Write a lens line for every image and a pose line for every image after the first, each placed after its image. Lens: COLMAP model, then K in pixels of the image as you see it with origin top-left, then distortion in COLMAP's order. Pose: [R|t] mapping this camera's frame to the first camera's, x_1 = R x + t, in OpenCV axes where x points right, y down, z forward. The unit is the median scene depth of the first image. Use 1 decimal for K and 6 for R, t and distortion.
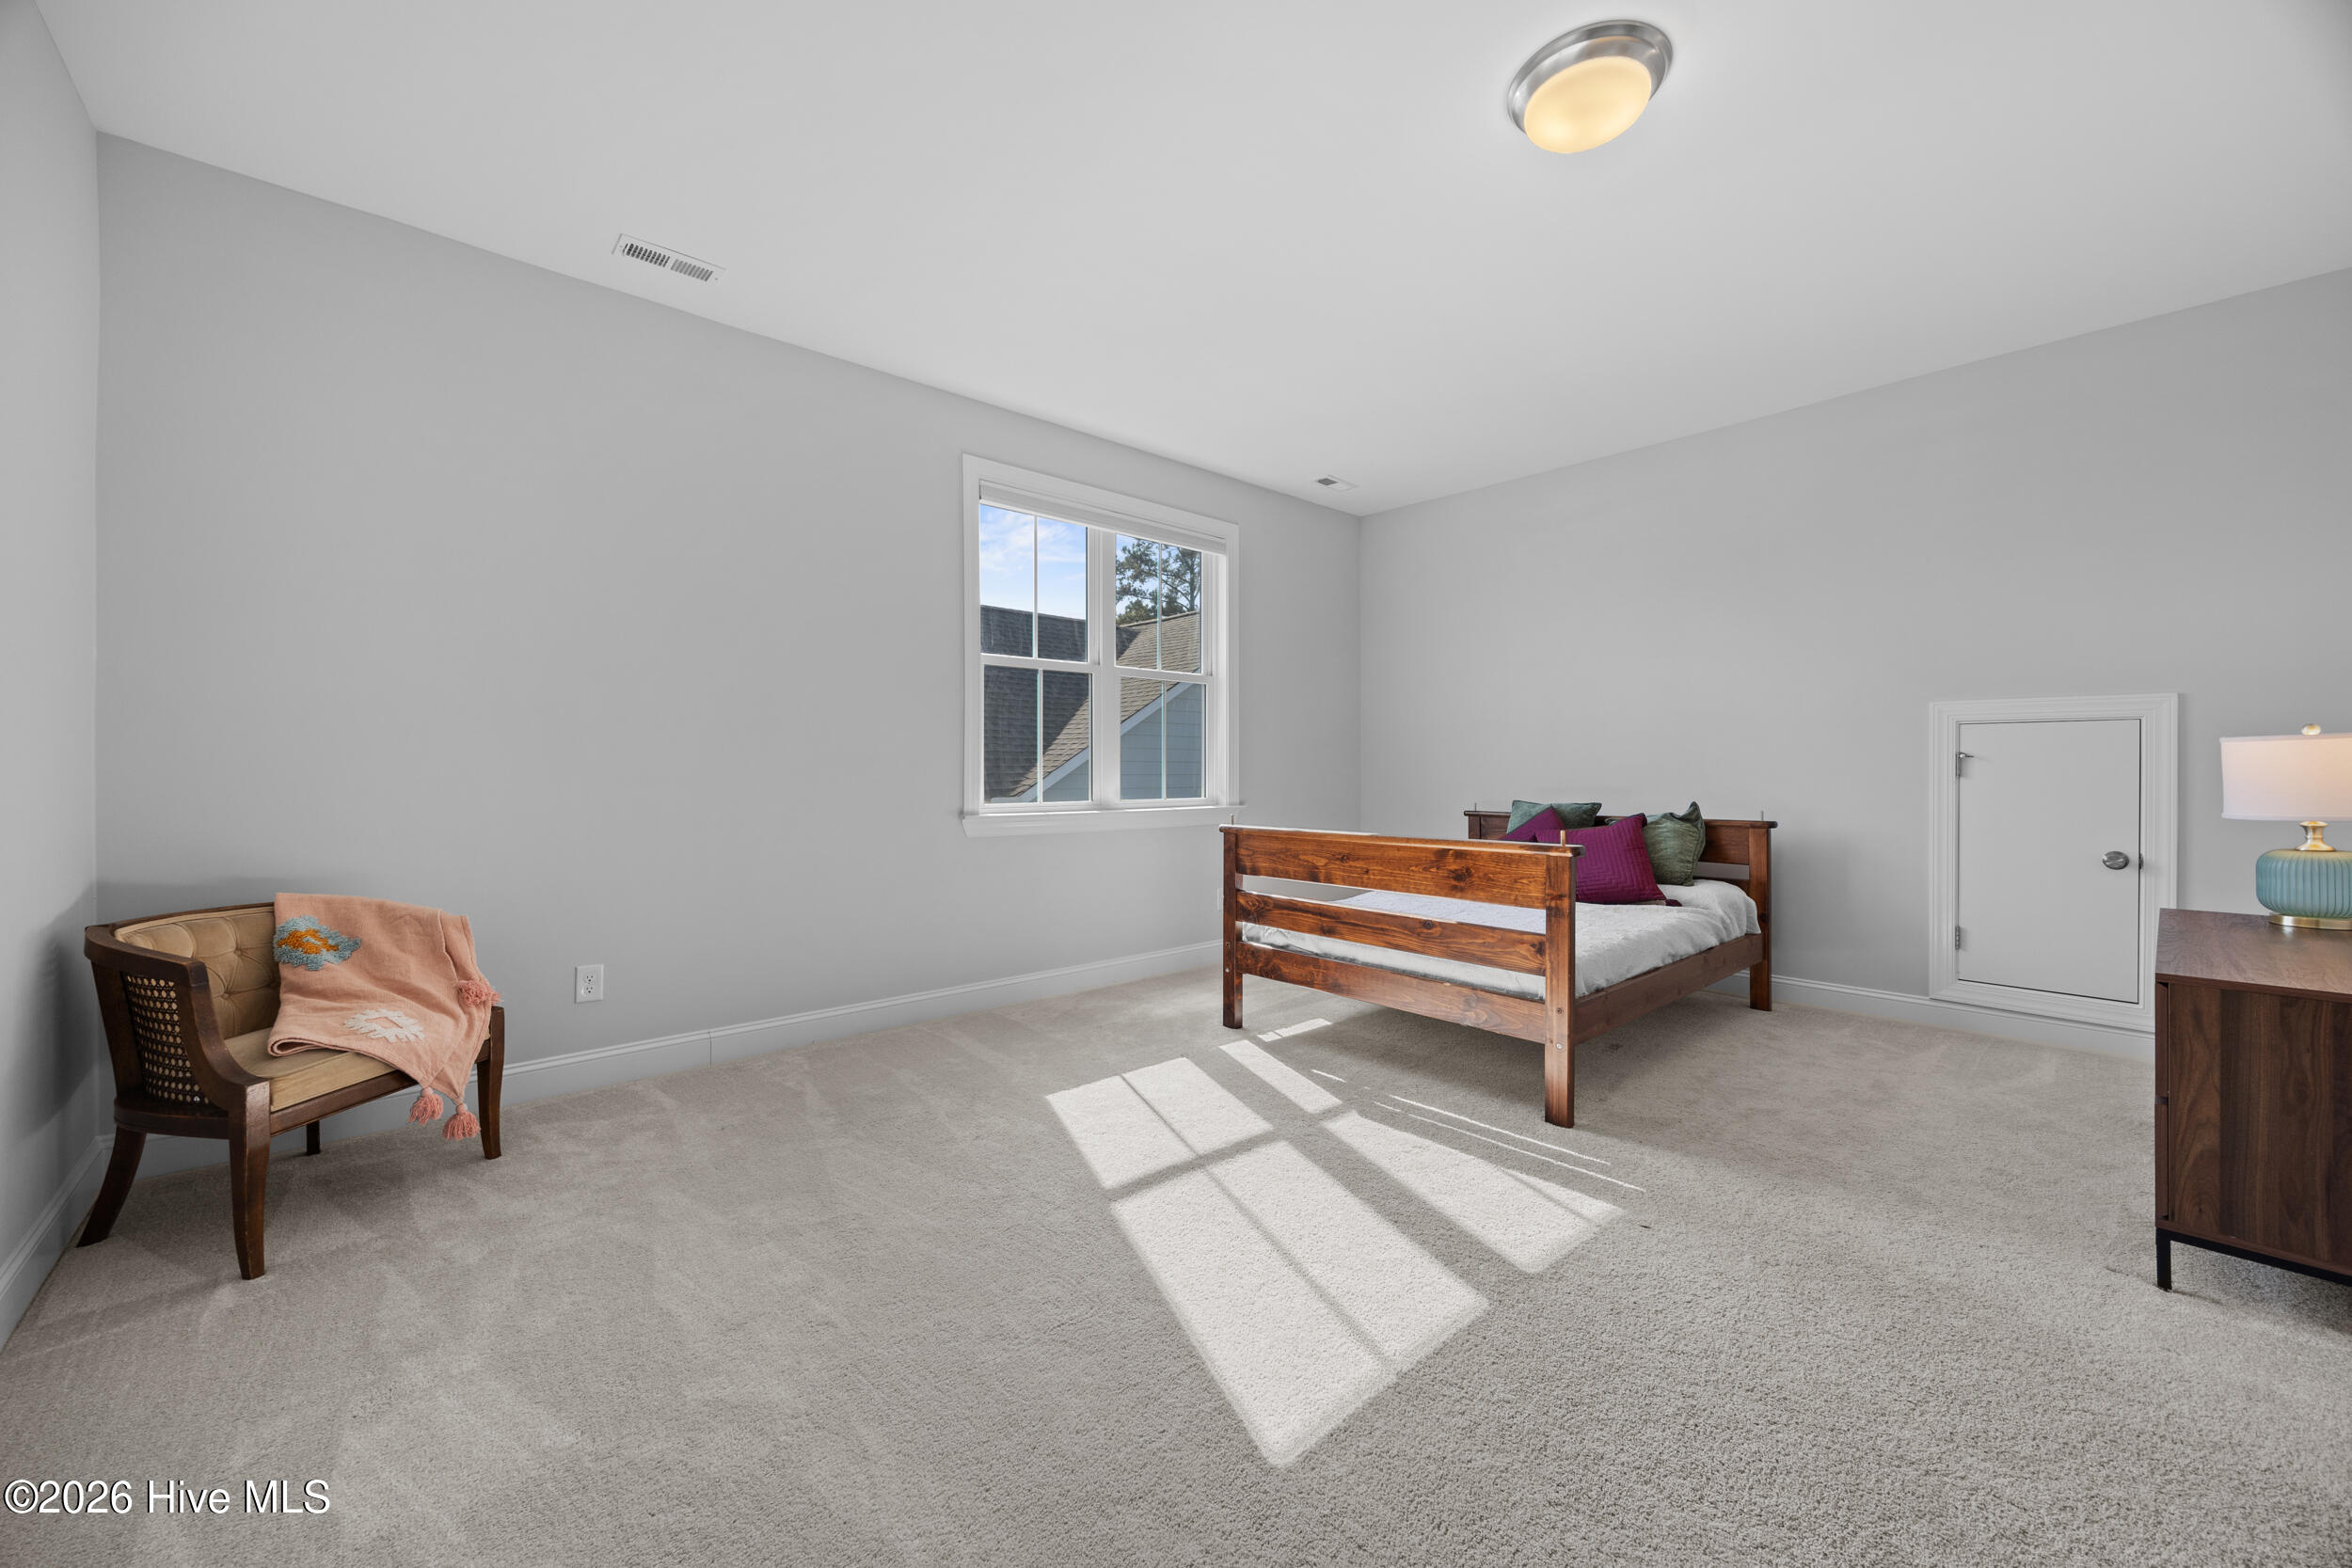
lens RADIAL K [[907.6, 0, 1176.9], [0, 907.6, 777.2], [0, 0, 1]] dist [0.000048, 0.000134]
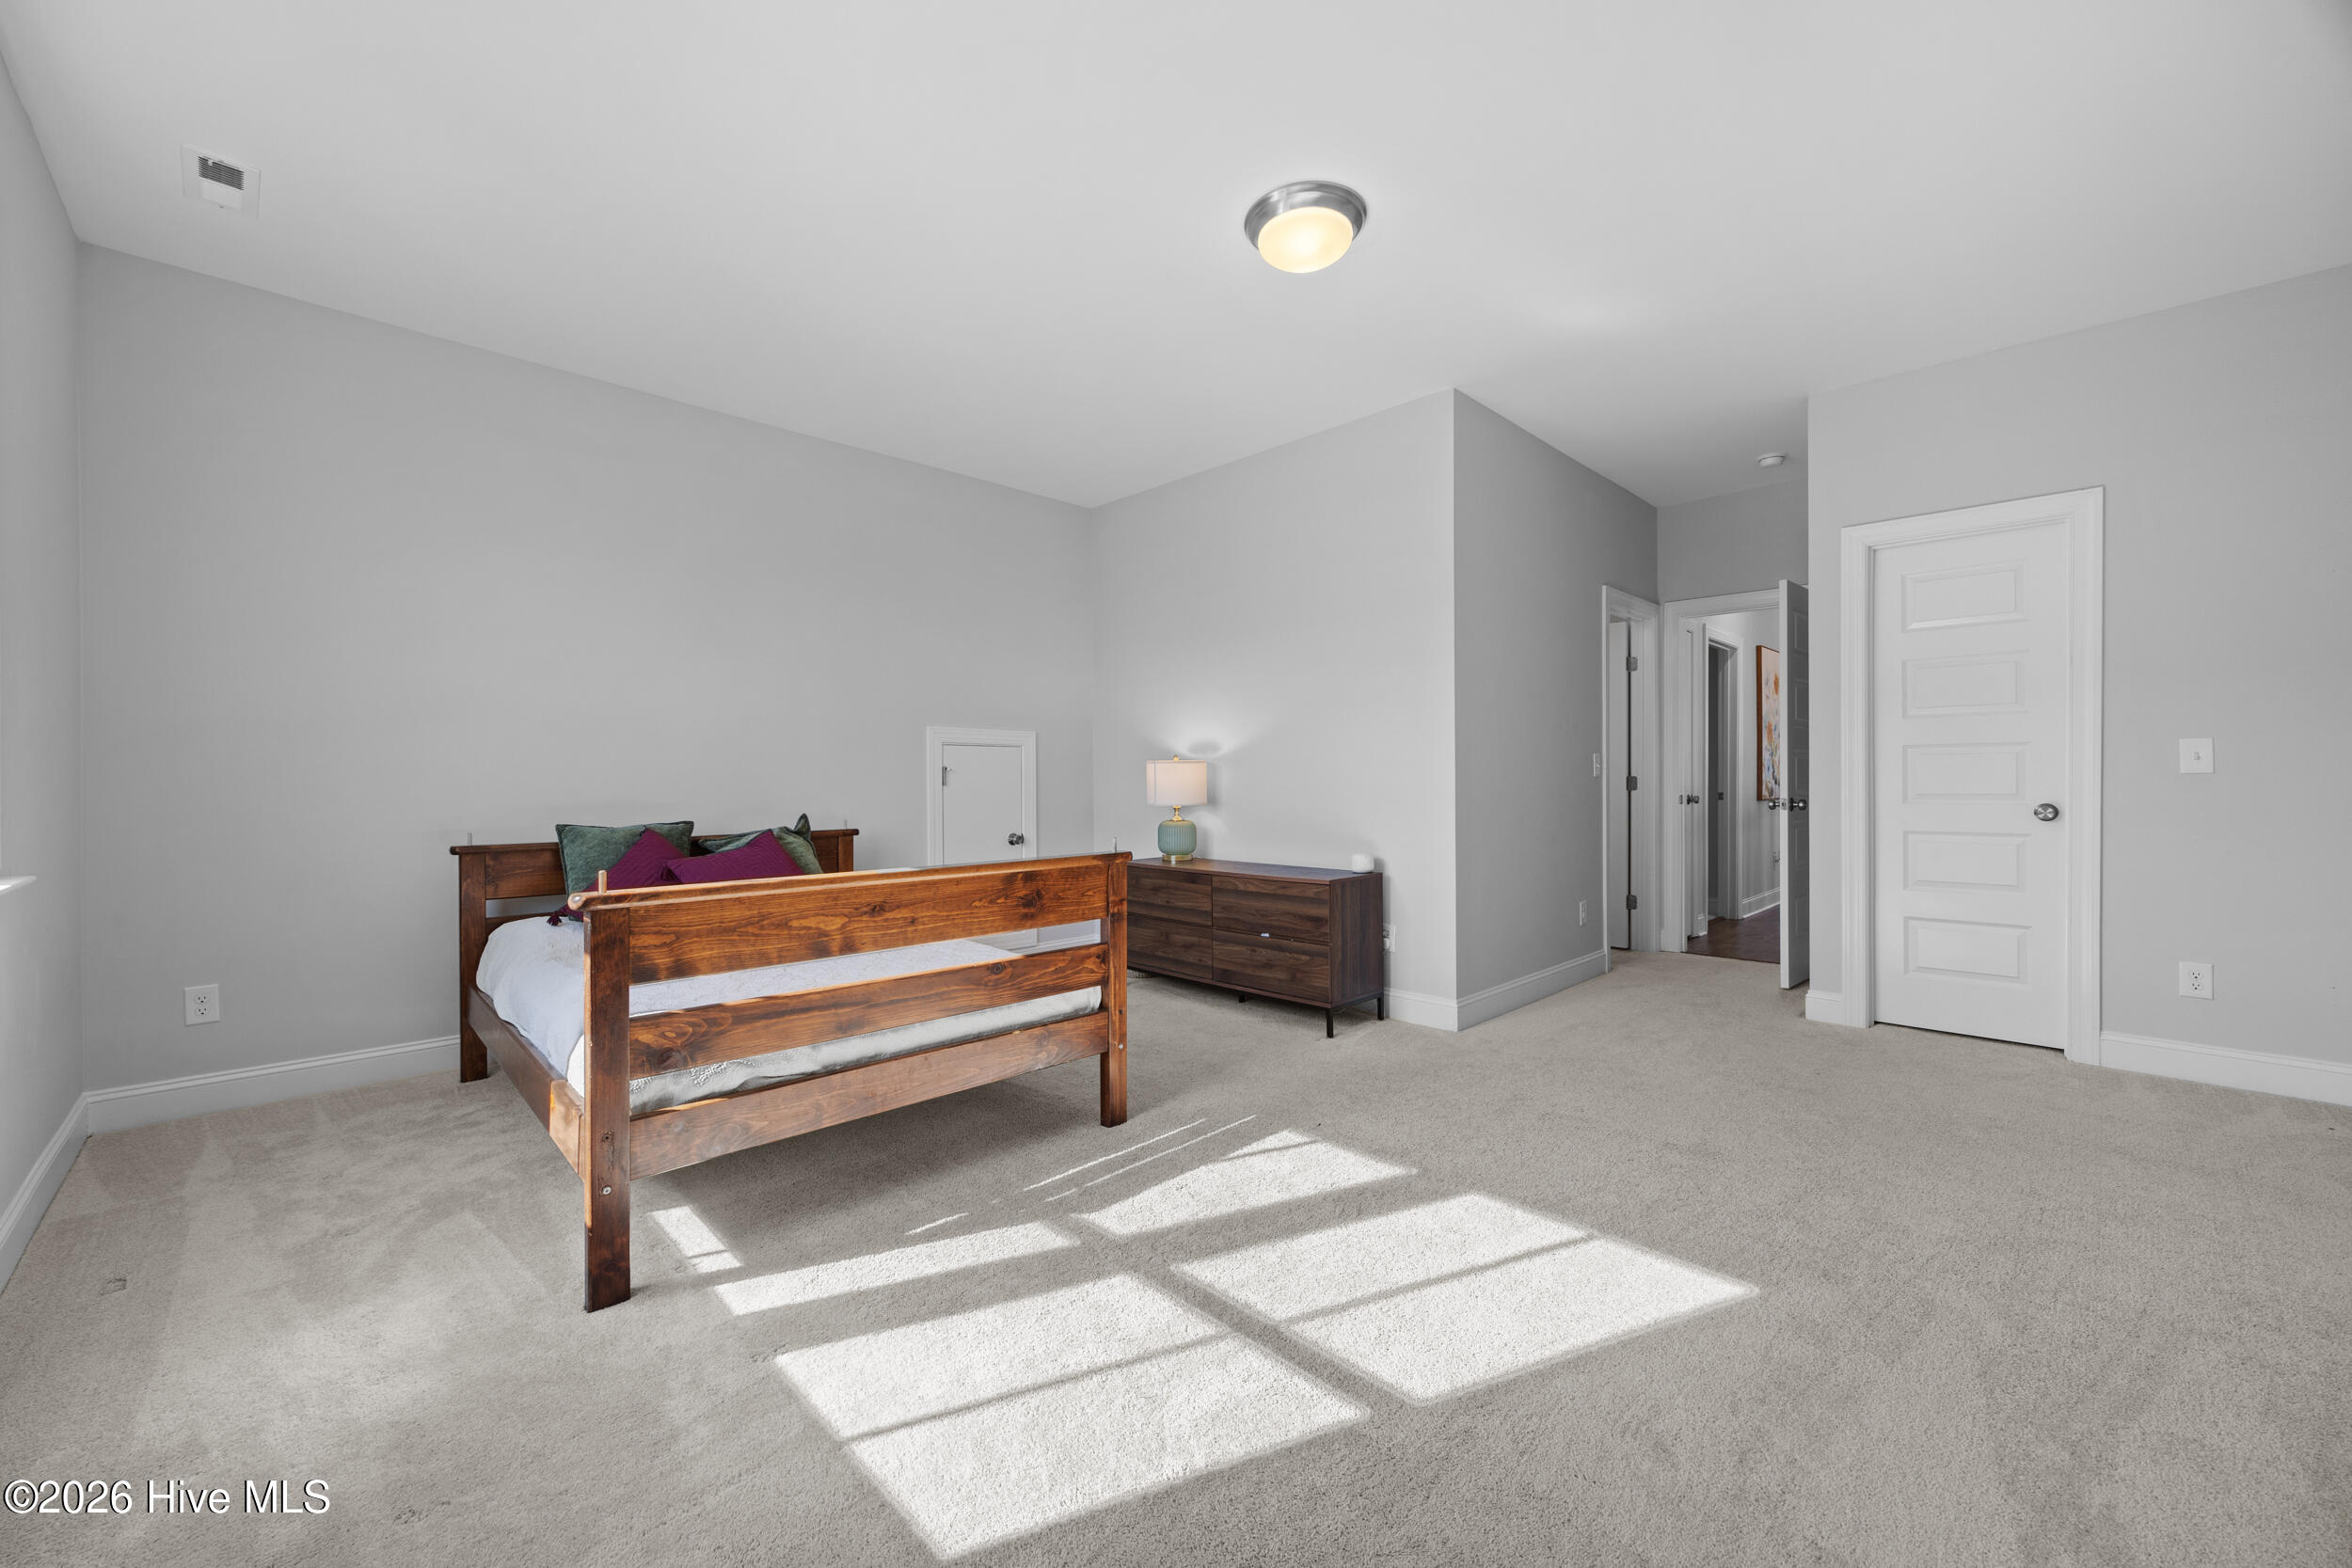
lens RADIAL K [[907.6, 0, 1176.3], [0, 907.6, 778.0], [0, 0, 1]] dist [0.000048, 0.000134]
pose [[-0.047317, 0.001430, 0.998879, -0.548346], [0.012008, 0.999928, -0.000863, -0.006585], [-0.998808, 0.011954, -0.047331, 0.877304]]
